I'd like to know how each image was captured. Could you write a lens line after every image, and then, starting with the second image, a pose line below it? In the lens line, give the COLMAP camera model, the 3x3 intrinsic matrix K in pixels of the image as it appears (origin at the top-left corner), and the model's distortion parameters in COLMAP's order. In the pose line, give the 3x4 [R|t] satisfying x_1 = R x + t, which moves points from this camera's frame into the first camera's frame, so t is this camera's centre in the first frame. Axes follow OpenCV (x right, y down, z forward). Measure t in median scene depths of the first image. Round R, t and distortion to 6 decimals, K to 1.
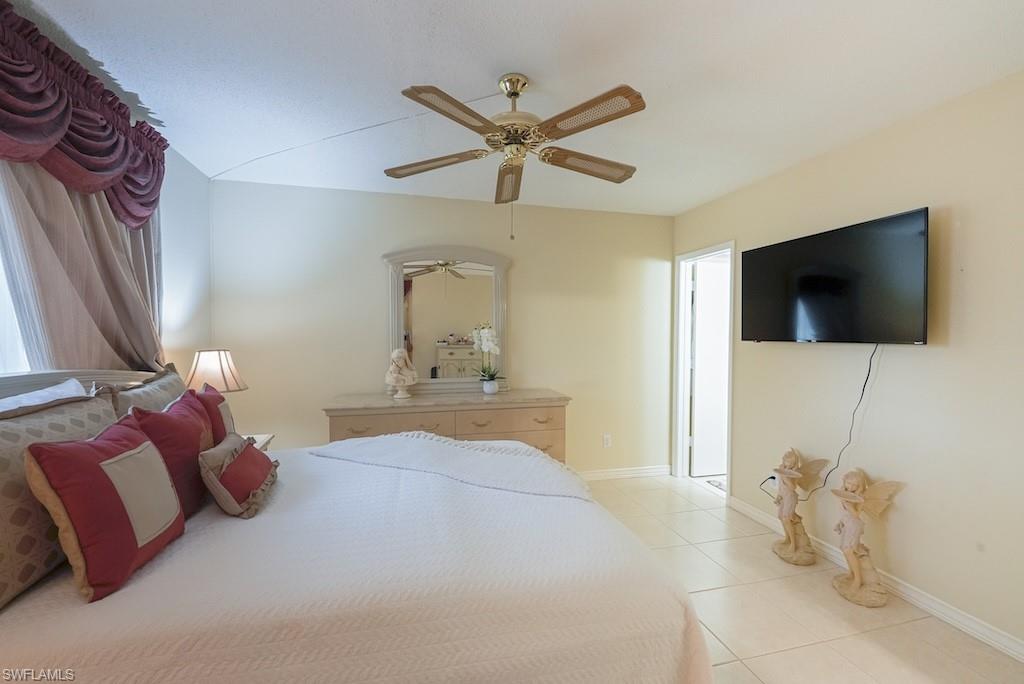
lens RADIAL K [[417.1, 0, 513.3], [0, 417.1, 341.2], [0, 0, 1]] dist [-0.001605, -0.006158]
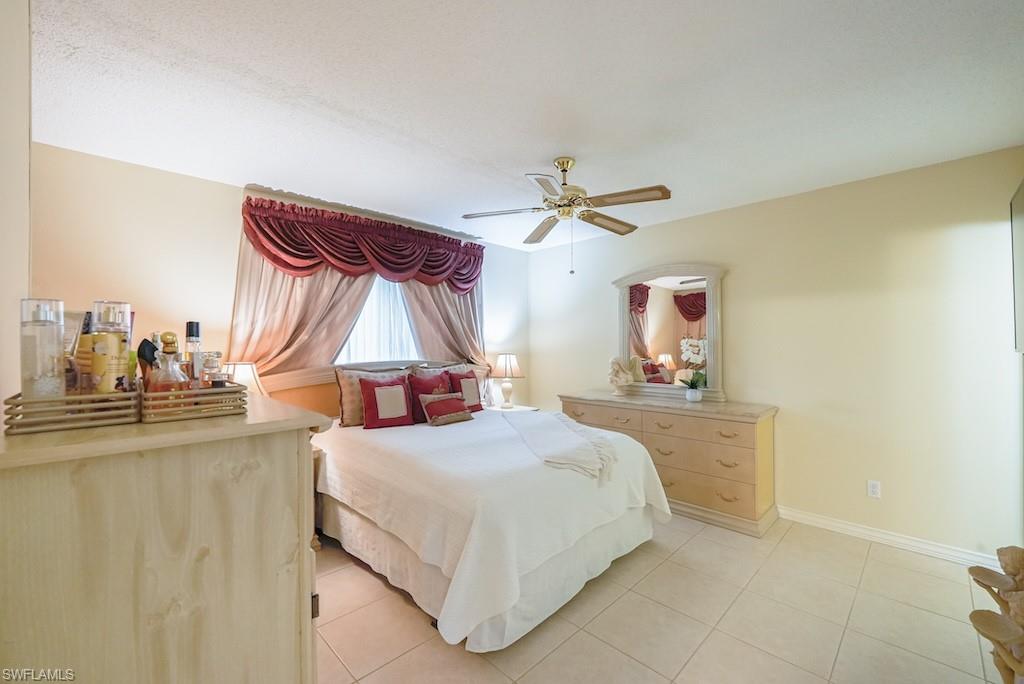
lens RADIAL K [[417.1, 0, 513.3], [0, 417.1, 341.2], [0, 0, 1]] dist [-0.001605, -0.006158]
pose [[0.509324, -0.010878, -0.860506, 0.994294], [-0.011516, 0.999744, -0.019454, 0.002514], [0.860498, 0.019818, 0.509068, 0.145965]]
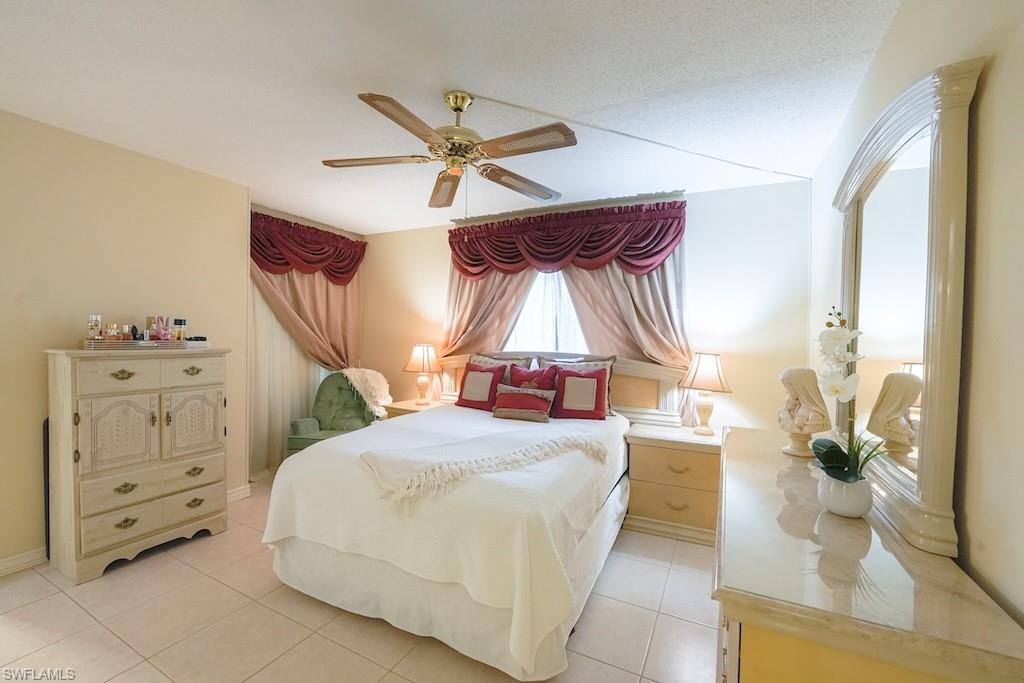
lens RADIAL K [[417.1, 0, 513.3], [0, 417.1, 340.7], [0, 0, 1]] dist [-0.001605, -0.006158]
pose [[-0.667128, -0.001742, -0.744941, 0.632700], [-0.034406, 0.999002, 0.028476, -0.035353], [0.744148, 0.044628, -0.666523, 1.671650]]
